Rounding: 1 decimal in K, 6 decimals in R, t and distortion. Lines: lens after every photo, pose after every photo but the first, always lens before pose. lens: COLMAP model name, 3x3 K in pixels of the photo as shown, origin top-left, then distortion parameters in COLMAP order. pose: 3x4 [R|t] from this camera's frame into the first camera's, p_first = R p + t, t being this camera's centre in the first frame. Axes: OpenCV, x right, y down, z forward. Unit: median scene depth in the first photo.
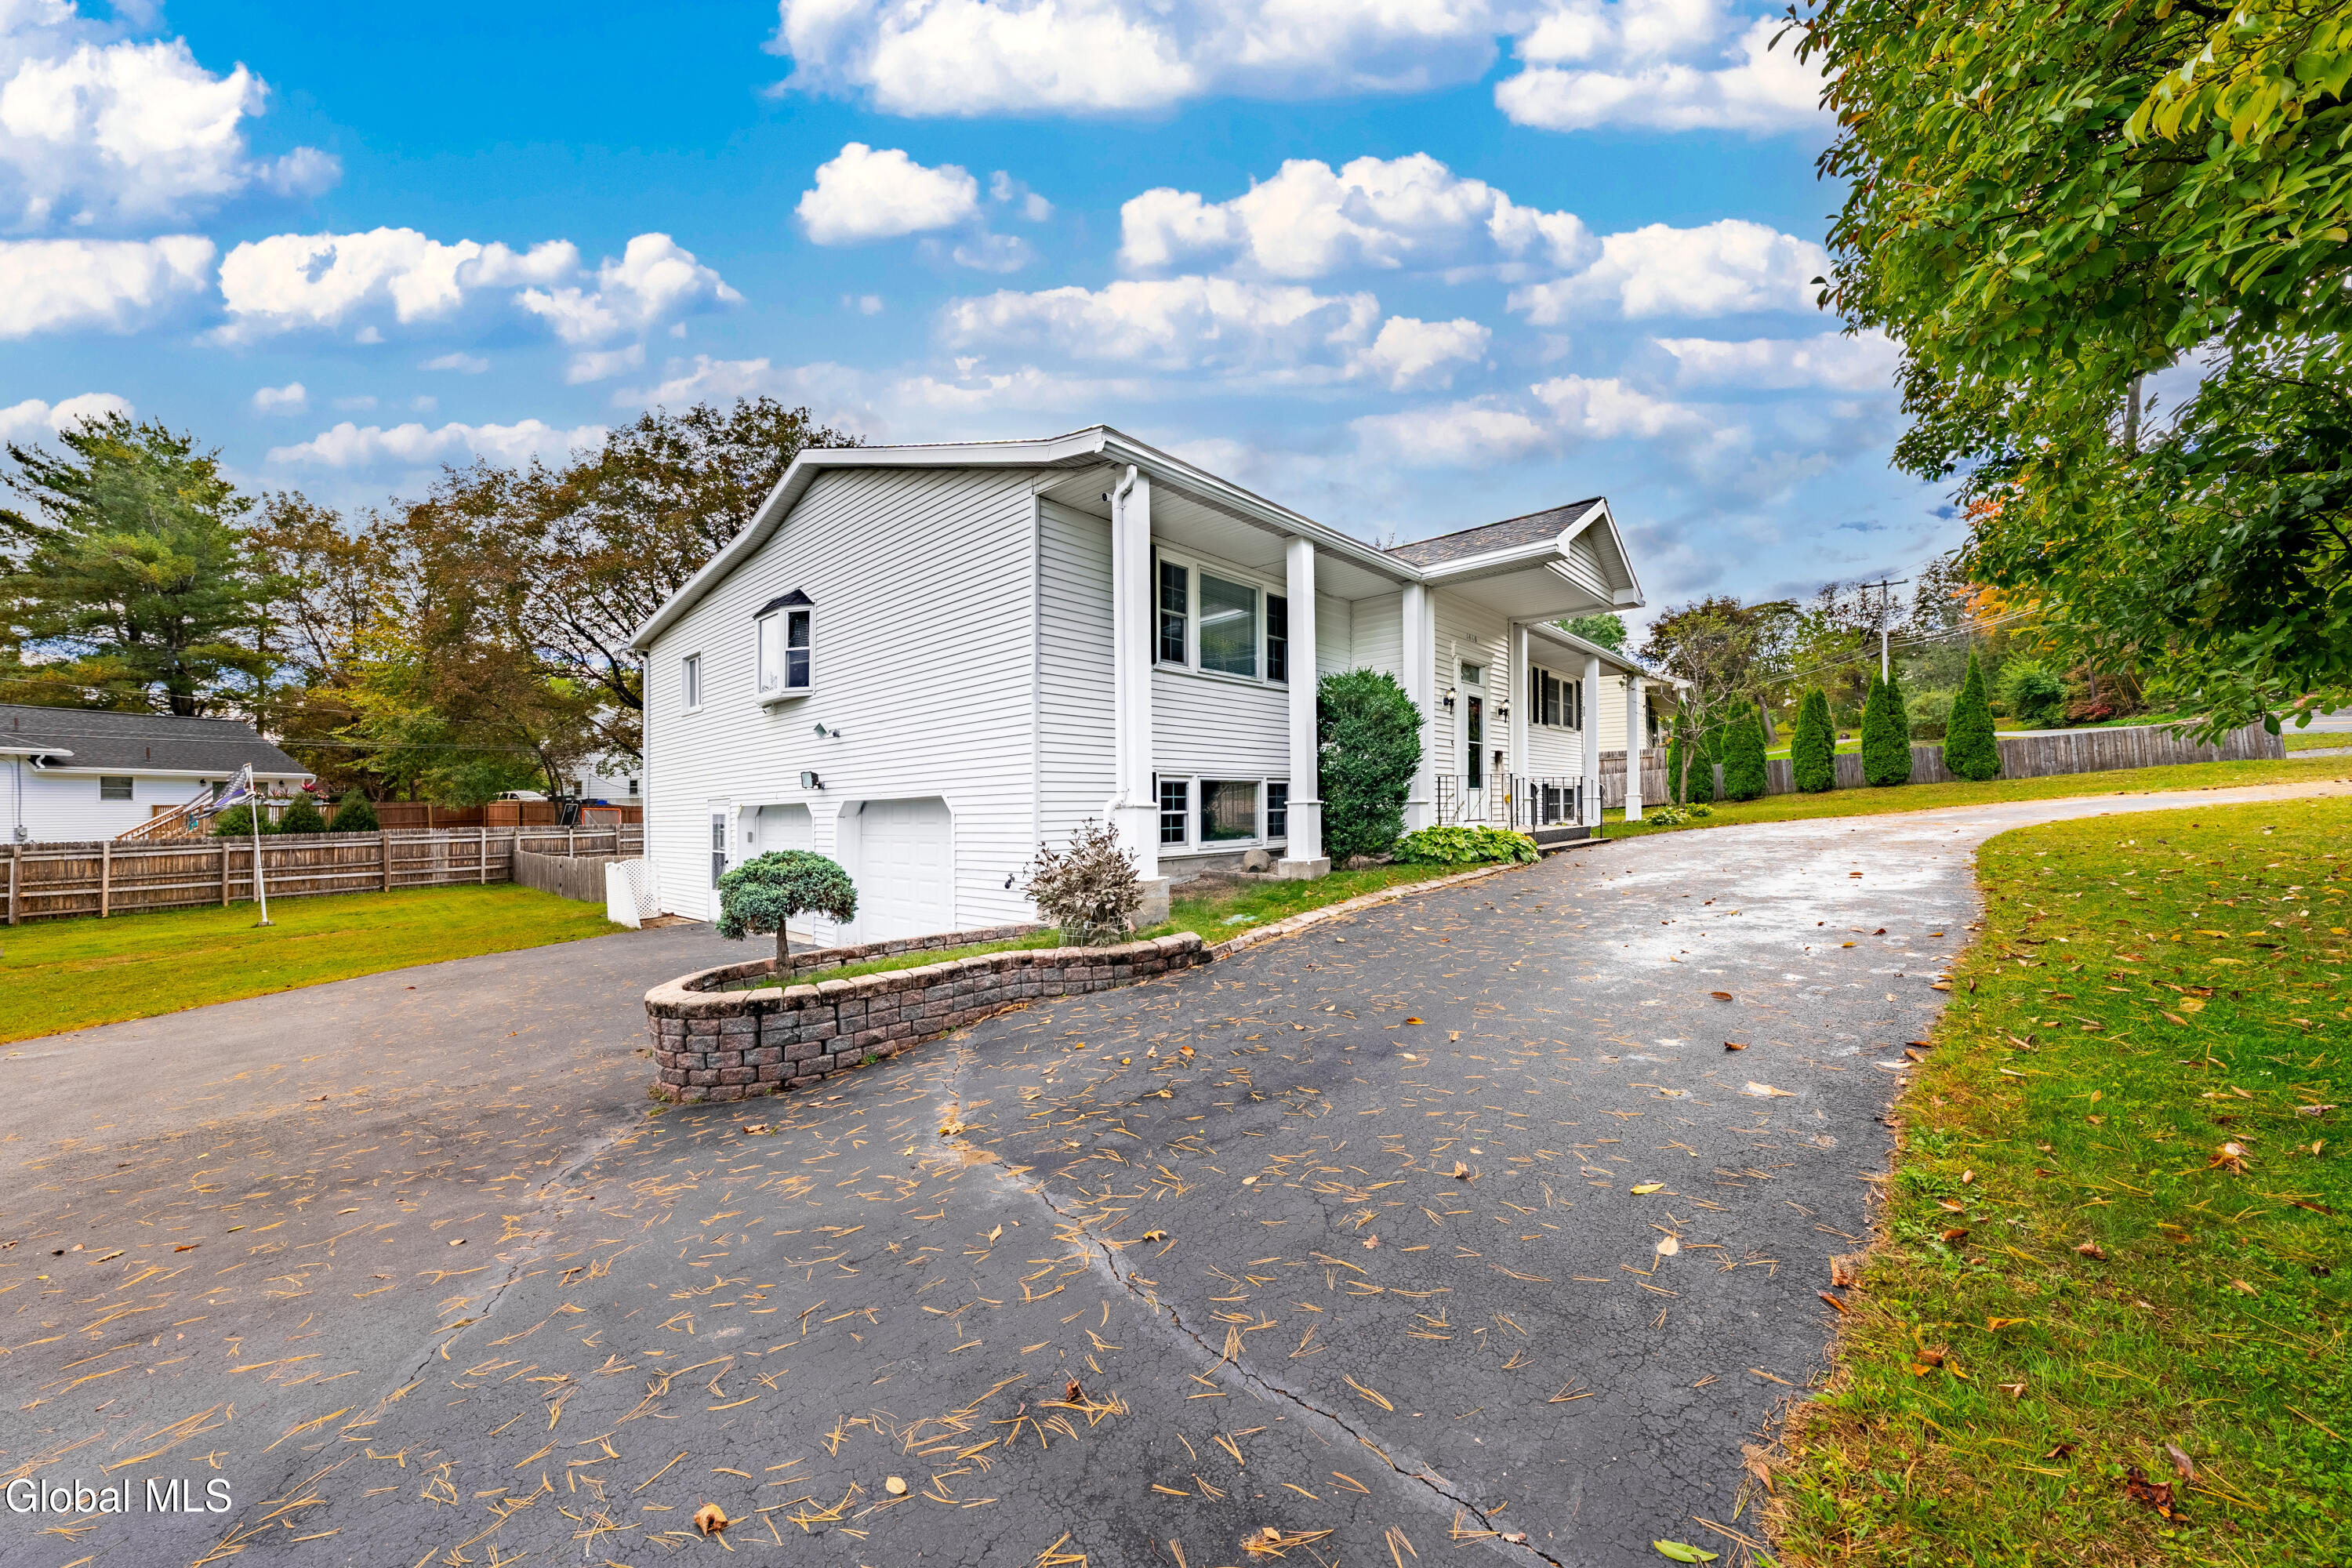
lens RADIAL K [[816.0, 0, 1176.0], [0, 816.0, 784.0], [0, 0, 1]] dist [-0.007451, -0.000098]
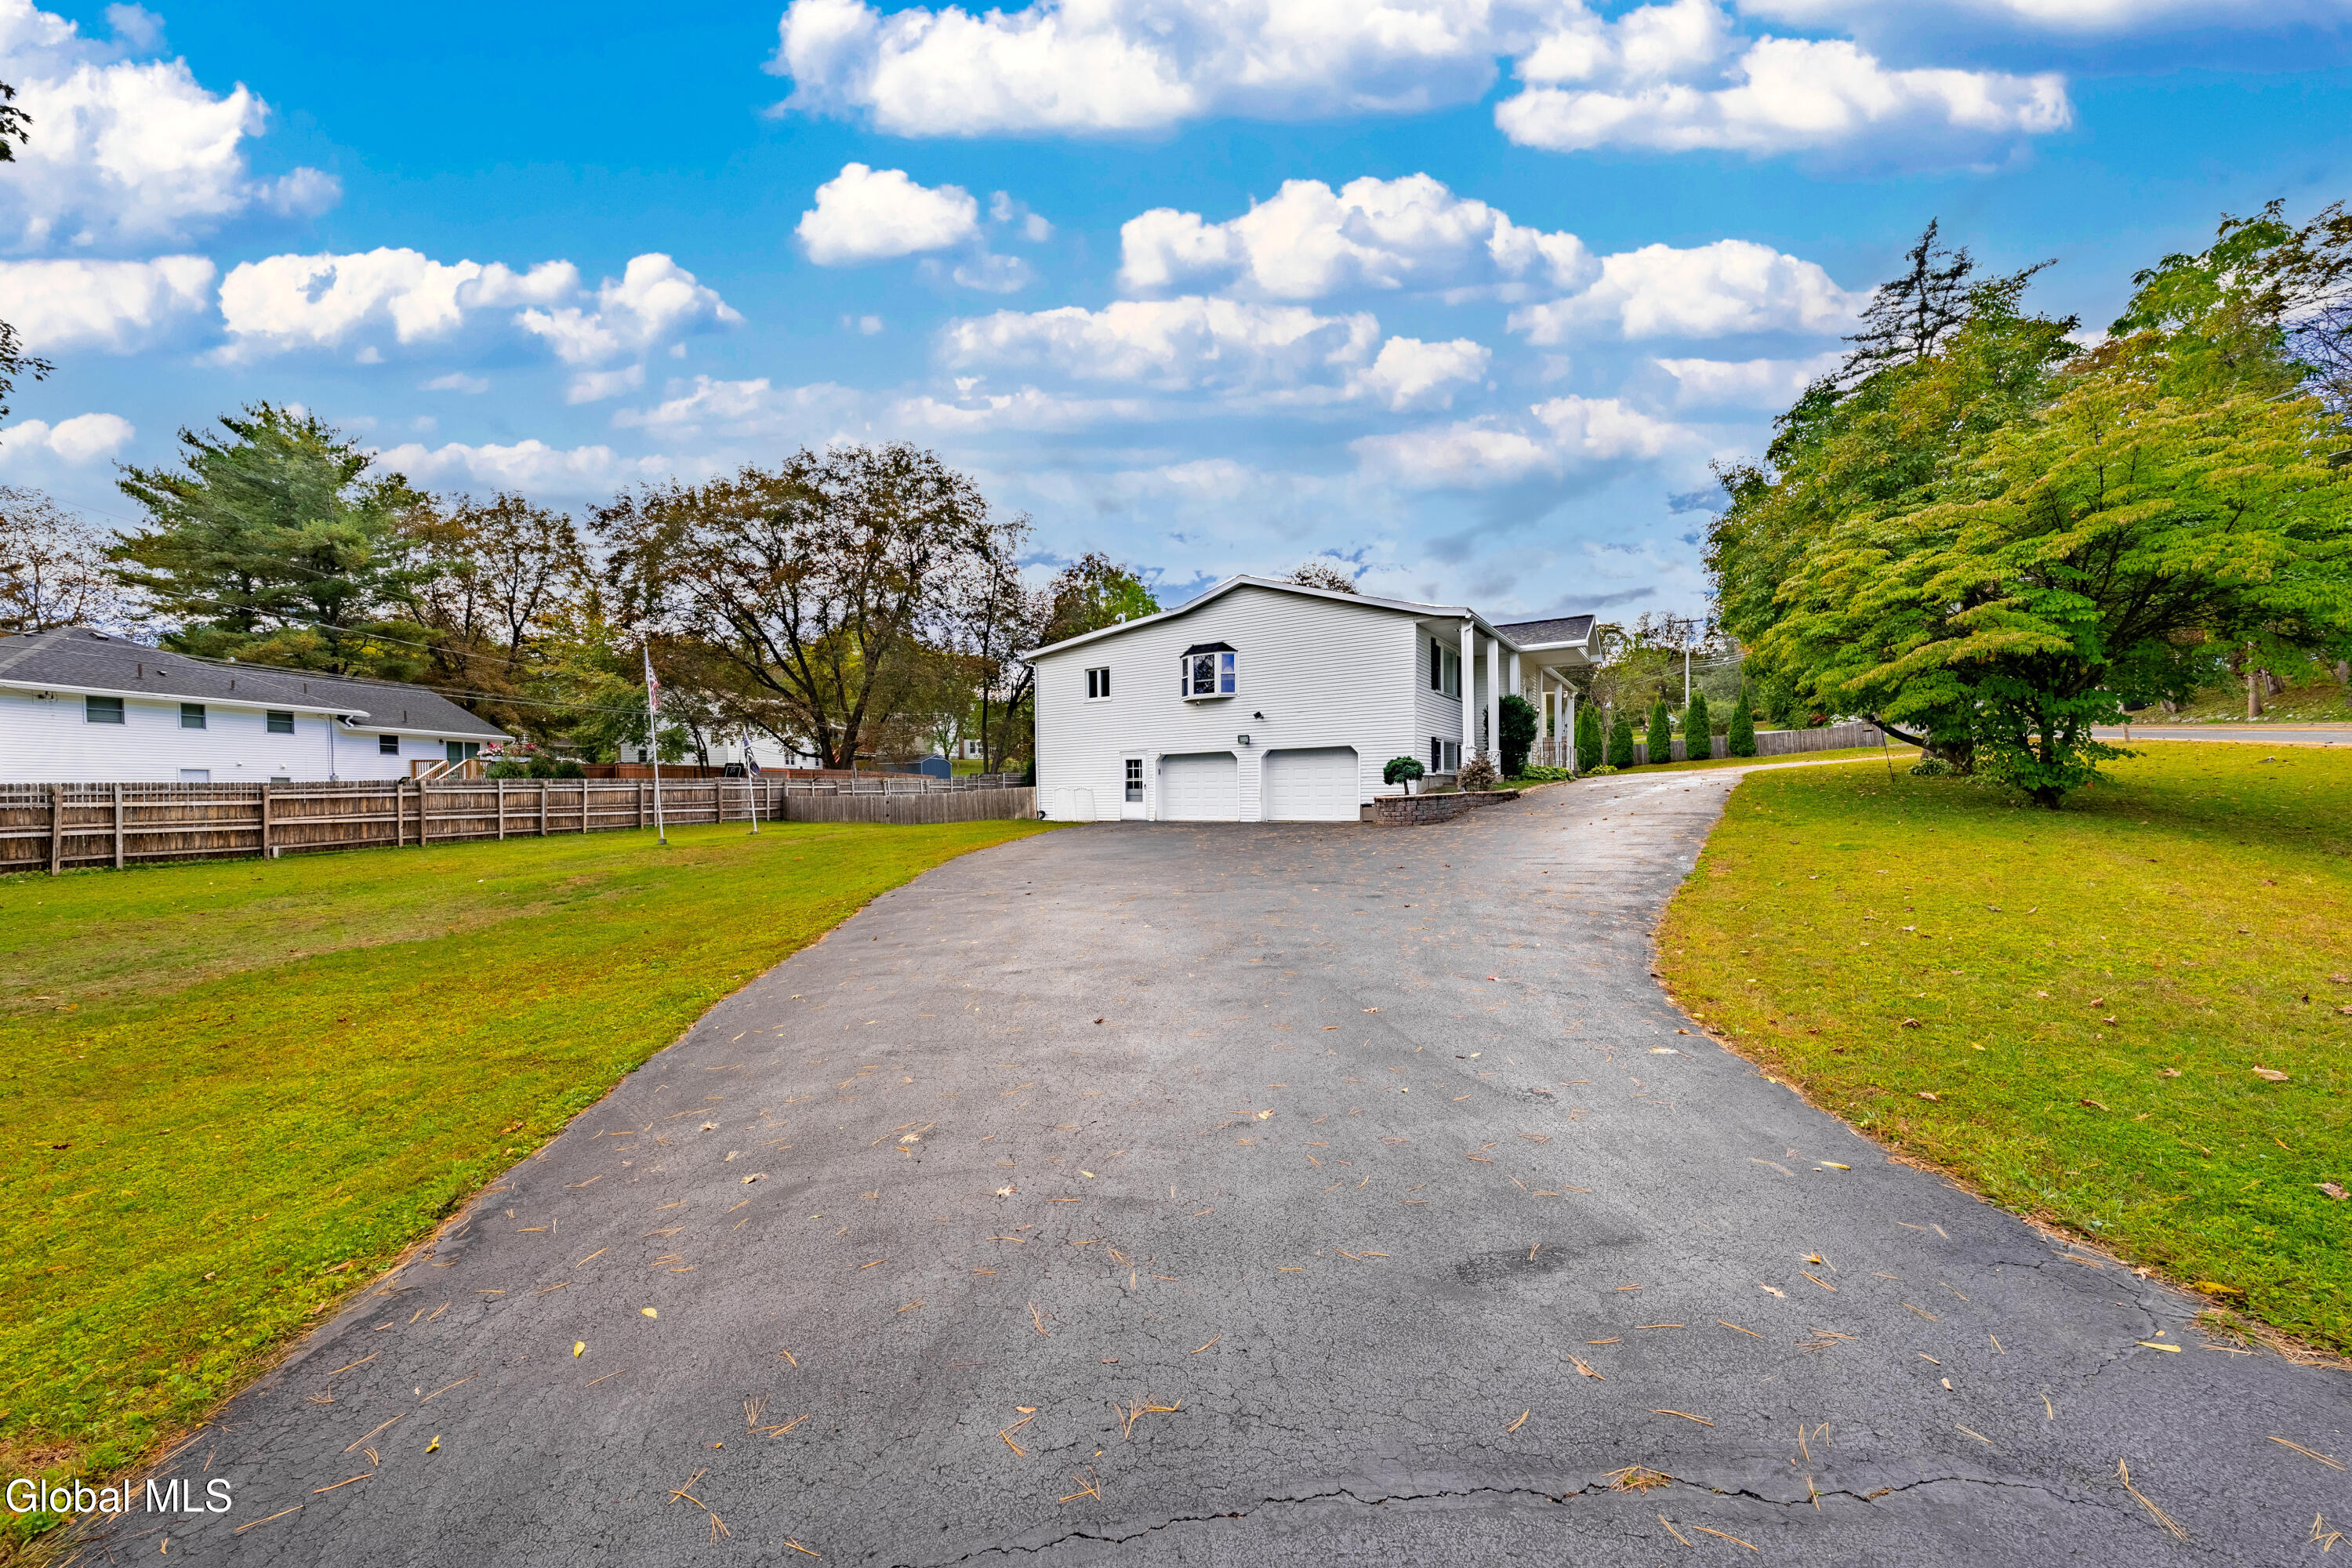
lens RADIAL K [[796.2, 0, 1176.0], [0, 796.2, 784.0], [0, 0, 1]] dist [-0.000432, -0.000062]
pose [[0.987110, 0.010217, 0.159714, -0.458236], [-0.013366, 0.999737, 0.018656, 0.033916], [-0.159481, -0.020551, 0.986987, -0.461435]]
